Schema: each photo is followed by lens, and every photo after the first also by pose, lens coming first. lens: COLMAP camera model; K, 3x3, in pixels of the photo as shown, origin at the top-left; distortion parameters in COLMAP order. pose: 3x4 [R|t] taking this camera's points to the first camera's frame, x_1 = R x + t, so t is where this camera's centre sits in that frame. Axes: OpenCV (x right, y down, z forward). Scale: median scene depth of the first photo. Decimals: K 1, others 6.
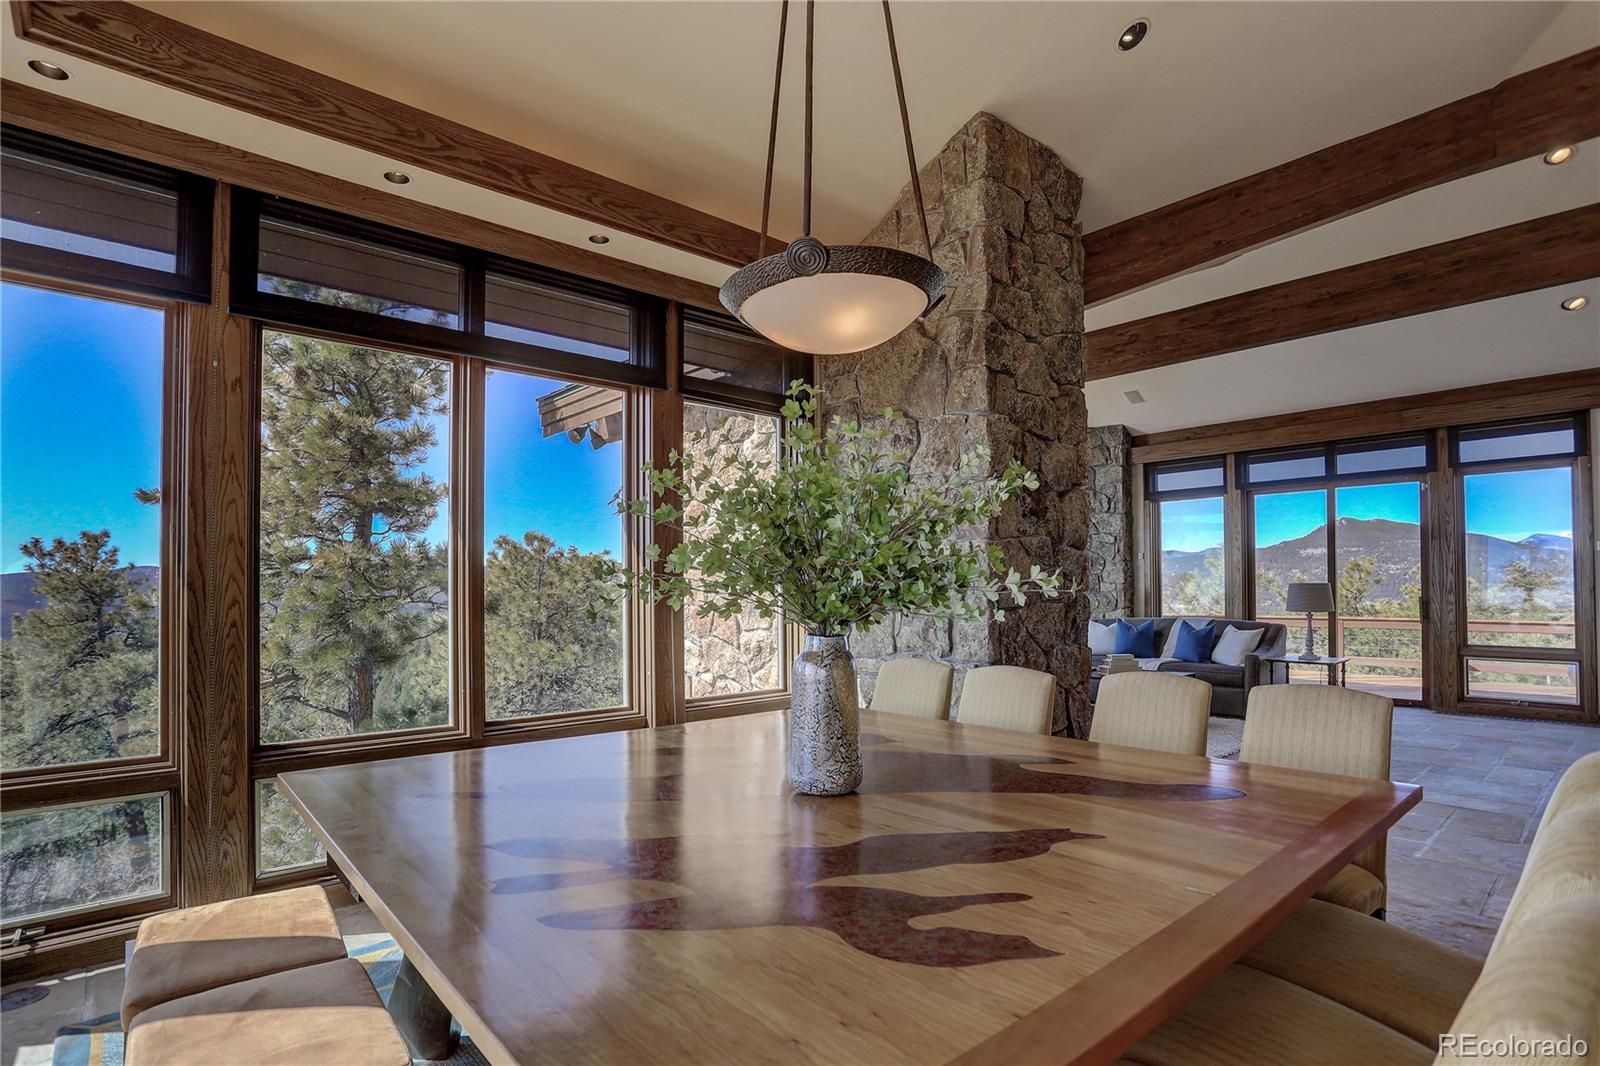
lens RADIAL K [[786.0, 0, 797.2], [0, 786.0, 573.9], [0, 0, 1]] dist [-0.046534, 0.016095]
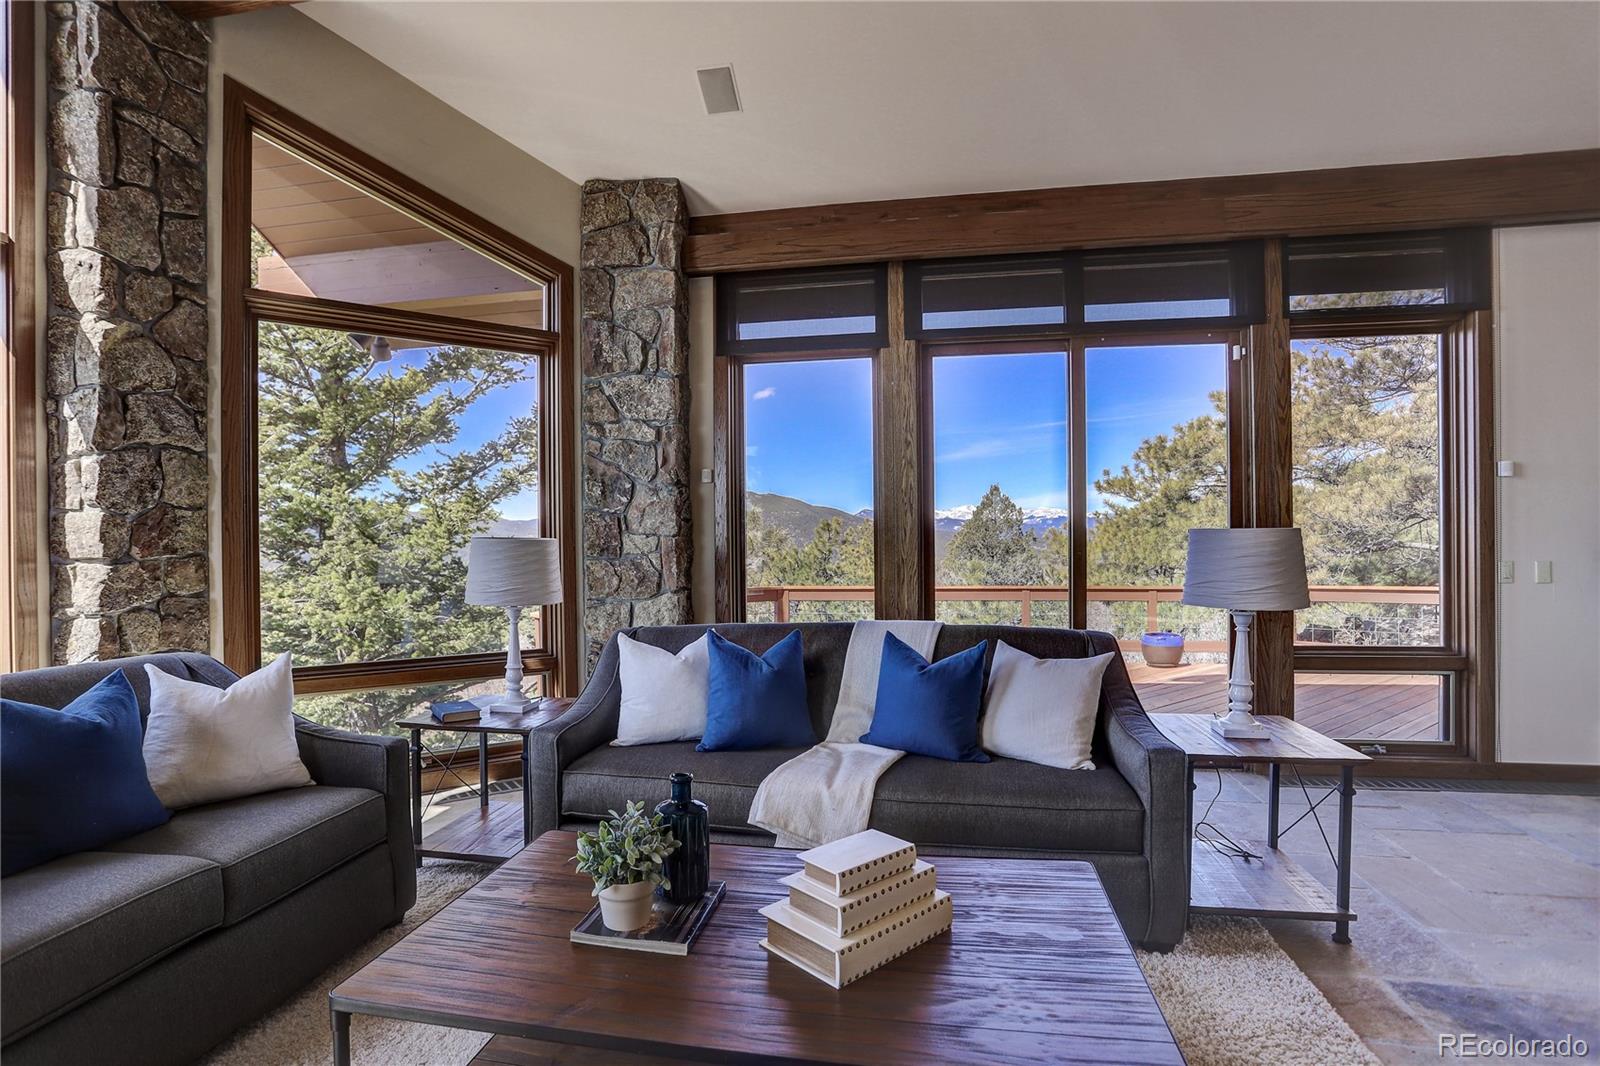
lens RADIAL K [[786.0, 0, 793.5], [0, 786.0, 545.6], [0, 0, 1]] dist [-0.046534, 0.016095]
pose [[0.786731, -0.002571, 0.617290, 0.243458], [-0.008295, 0.999857, 0.014737, 0.013971], [-0.617240, -0.016714, 0.786598, 0.755447]]
